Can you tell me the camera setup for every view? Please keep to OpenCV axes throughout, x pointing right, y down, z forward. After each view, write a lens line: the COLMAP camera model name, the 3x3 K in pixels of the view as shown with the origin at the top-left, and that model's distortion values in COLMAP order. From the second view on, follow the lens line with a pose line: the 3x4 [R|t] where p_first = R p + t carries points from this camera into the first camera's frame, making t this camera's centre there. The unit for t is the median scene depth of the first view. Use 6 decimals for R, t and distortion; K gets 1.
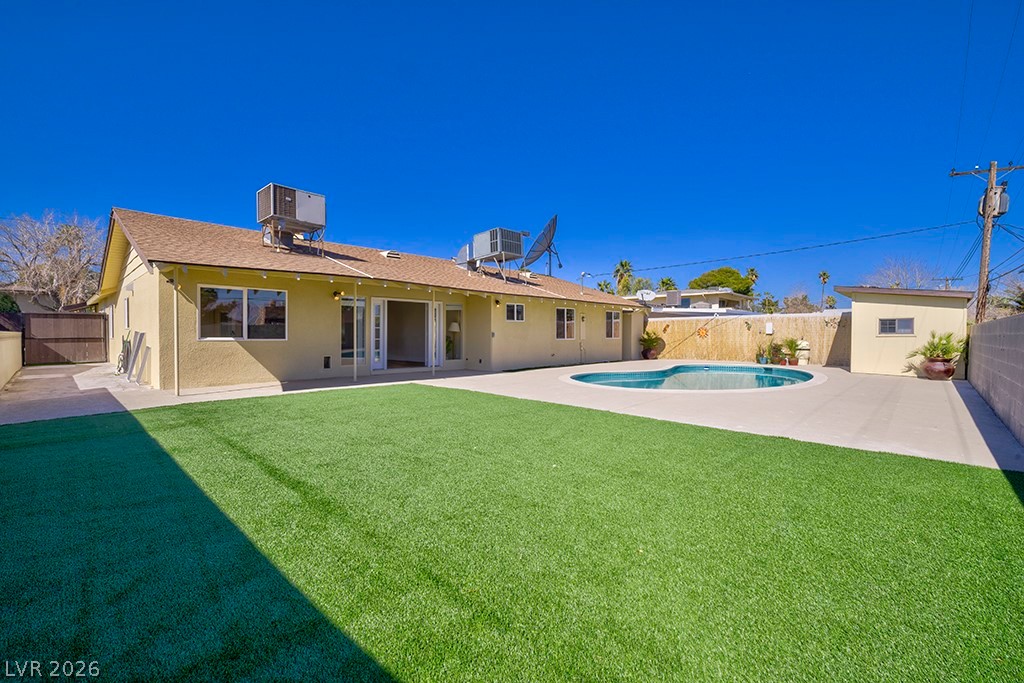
lens RADIAL K [[437.6, 0, 512.0], [0, 437.6, 341.5], [0, 0, 1]] dist [0.011125, -0.016285]
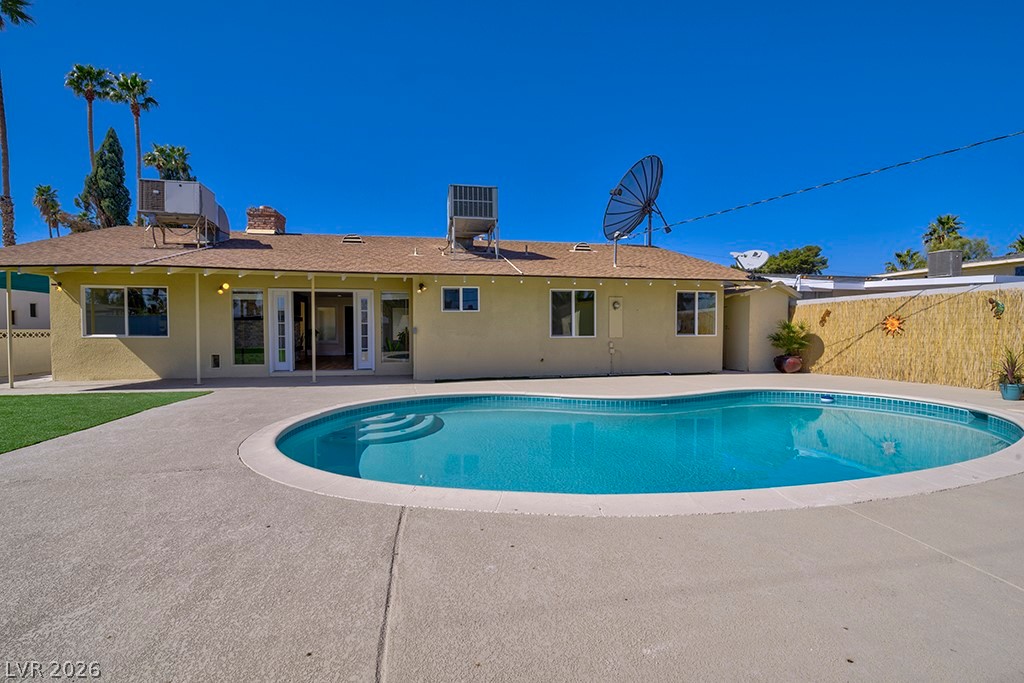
lens RADIAL K [[437.6, 0, 512.0], [0, 437.6, 341.5], [0, 0, 1]] dist [0.011125, -0.016285]
pose [[0.818060, 0.011315, -0.575022, 0.483549], [-0.004888, 0.999907, 0.012721, -0.006946], [0.575112, -0.007596, 0.818039, 0.459567]]
